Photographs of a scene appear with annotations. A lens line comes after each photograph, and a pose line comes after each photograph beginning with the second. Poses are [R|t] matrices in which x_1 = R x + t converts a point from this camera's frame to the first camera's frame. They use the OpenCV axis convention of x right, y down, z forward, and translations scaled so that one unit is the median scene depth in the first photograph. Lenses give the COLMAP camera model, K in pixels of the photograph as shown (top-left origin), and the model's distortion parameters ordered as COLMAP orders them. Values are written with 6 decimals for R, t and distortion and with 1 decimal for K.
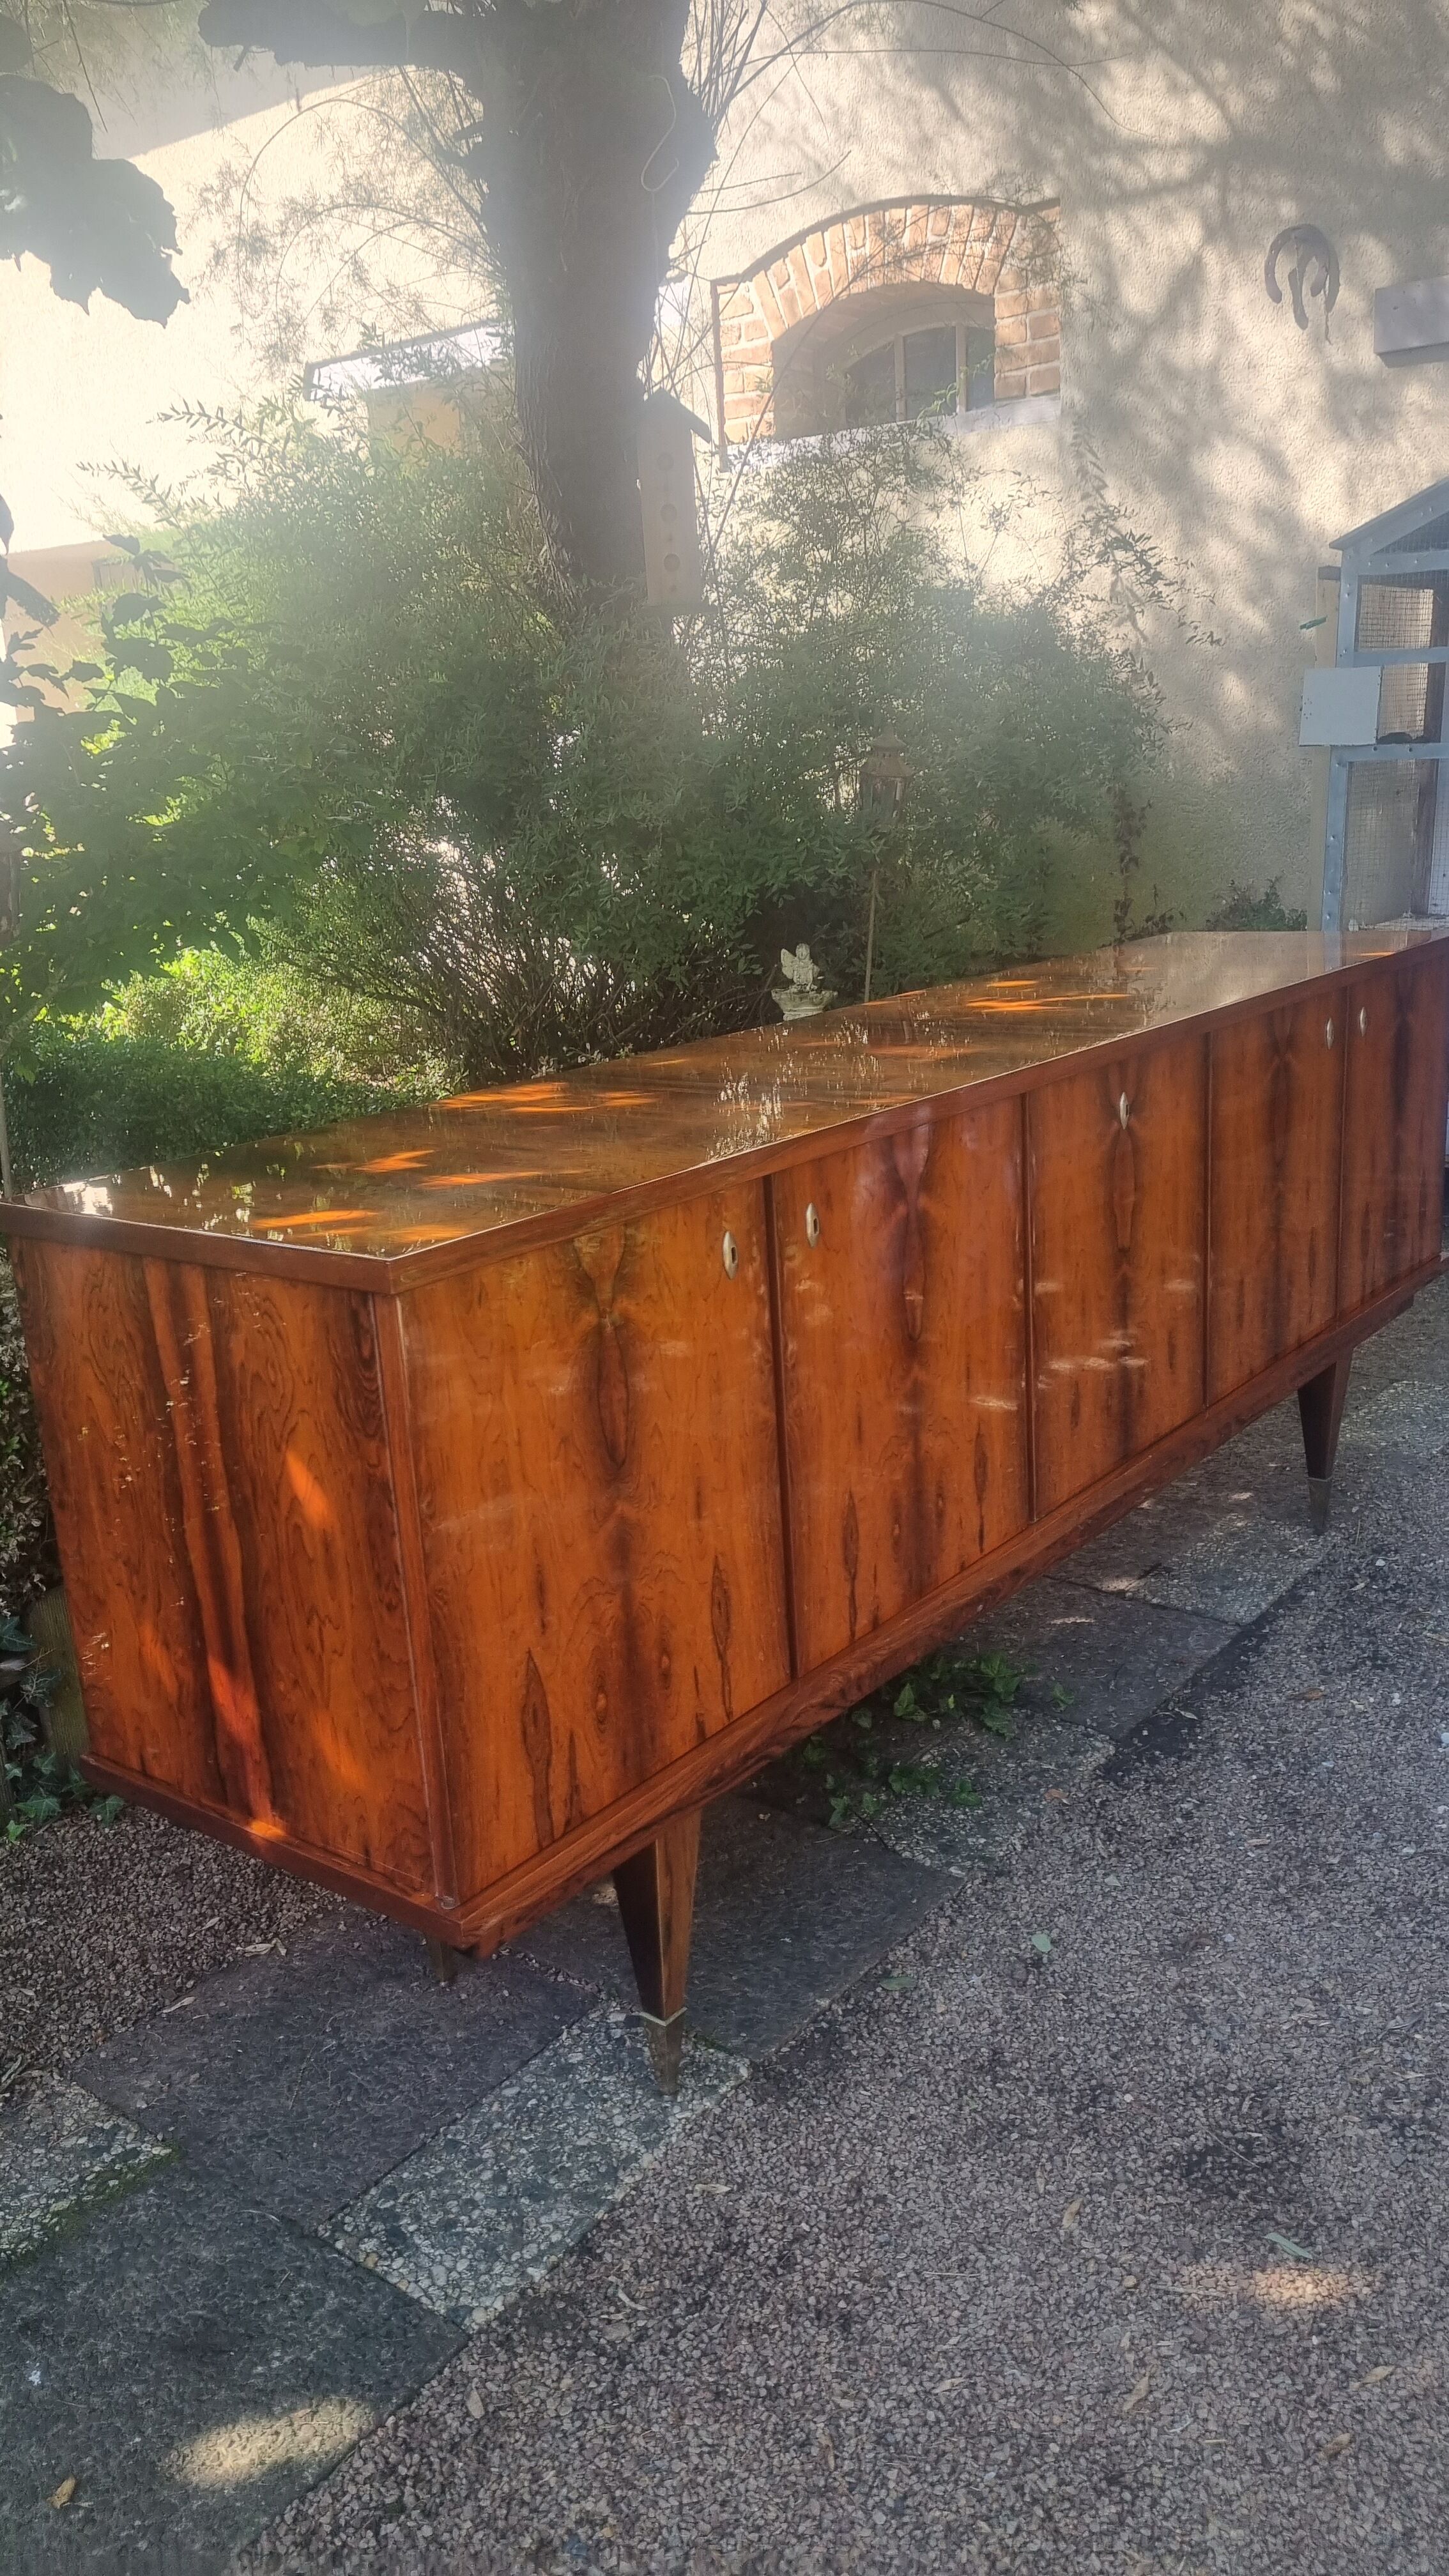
lens RADIAL K [[1956.4, 0, 721.7], [0, 1956.4, 1290.0], [0, 0, 1]] dist [0.045631, -0.041138]
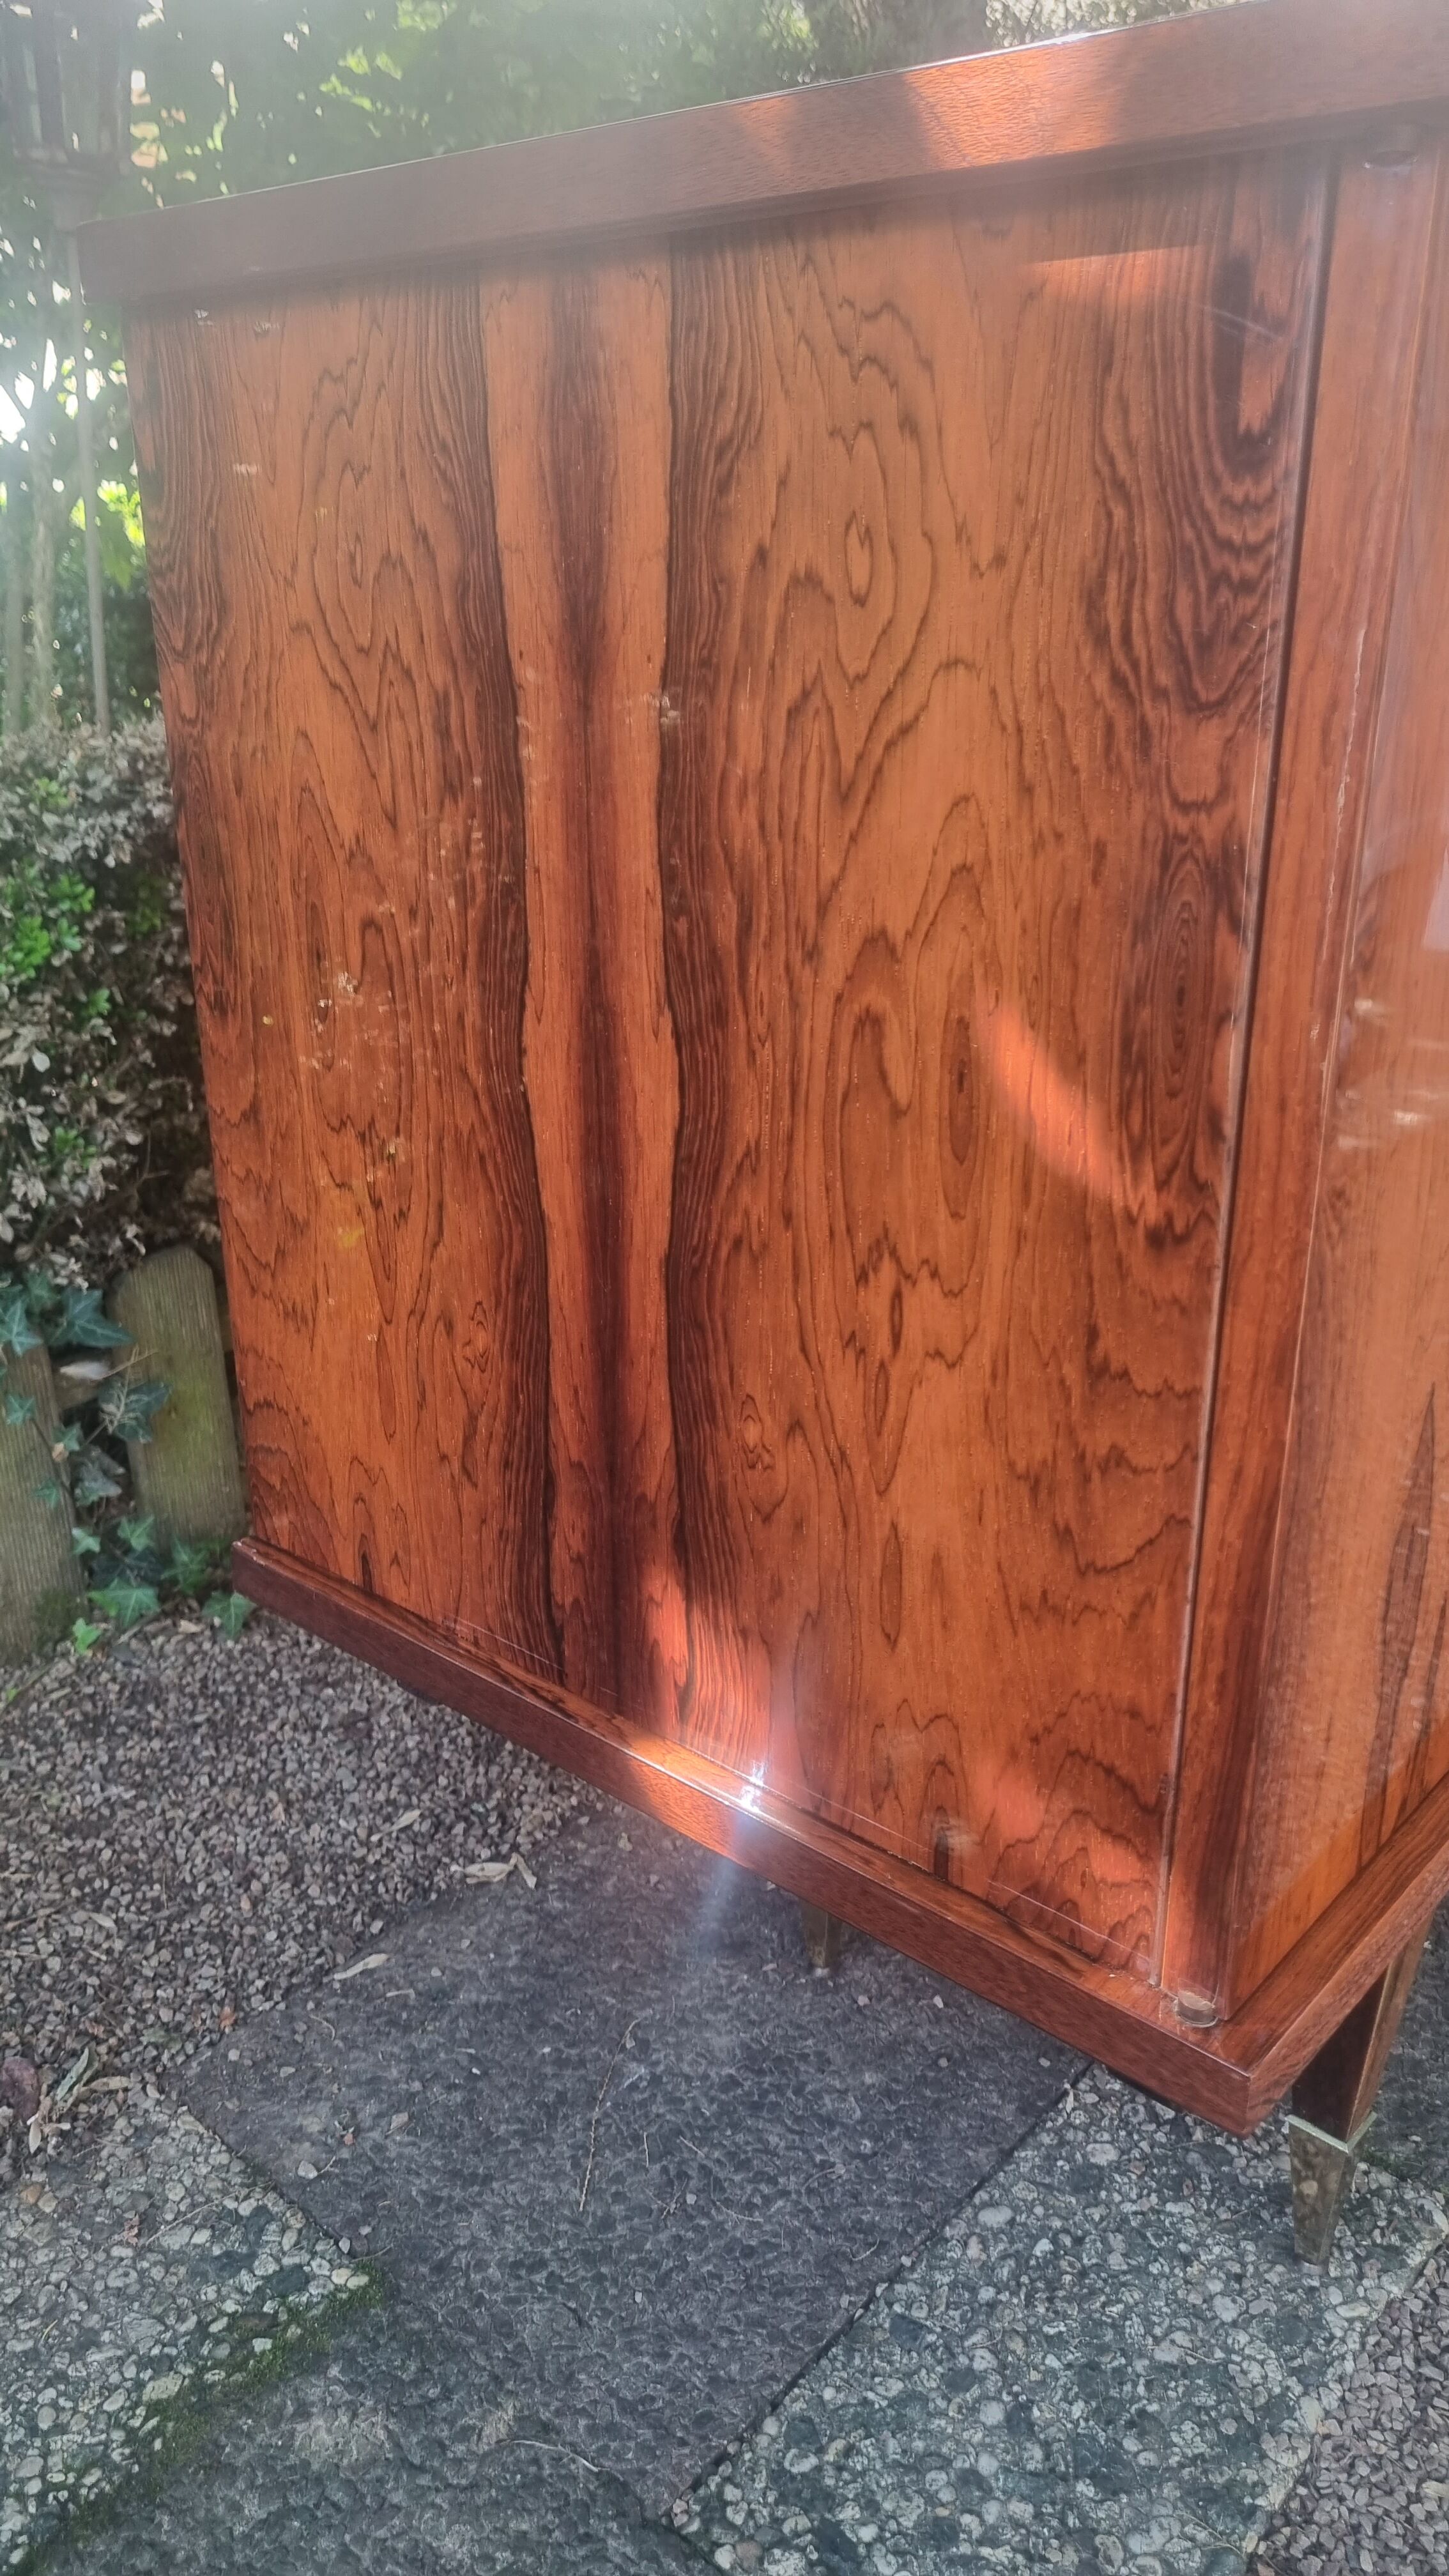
lens RADIAL K [[1956.4, 0, 678.0], [0, 1956.4, 1305.1], [0, 0, 1]] dist [0.045631, -0.041138]
pose [[0.996693, 0.069085, -0.042777, -0.188785], [-0.063721, 0.991193, 0.116088, 0.108353], [0.050420, -0.112979, 0.992317, 0.501689]]
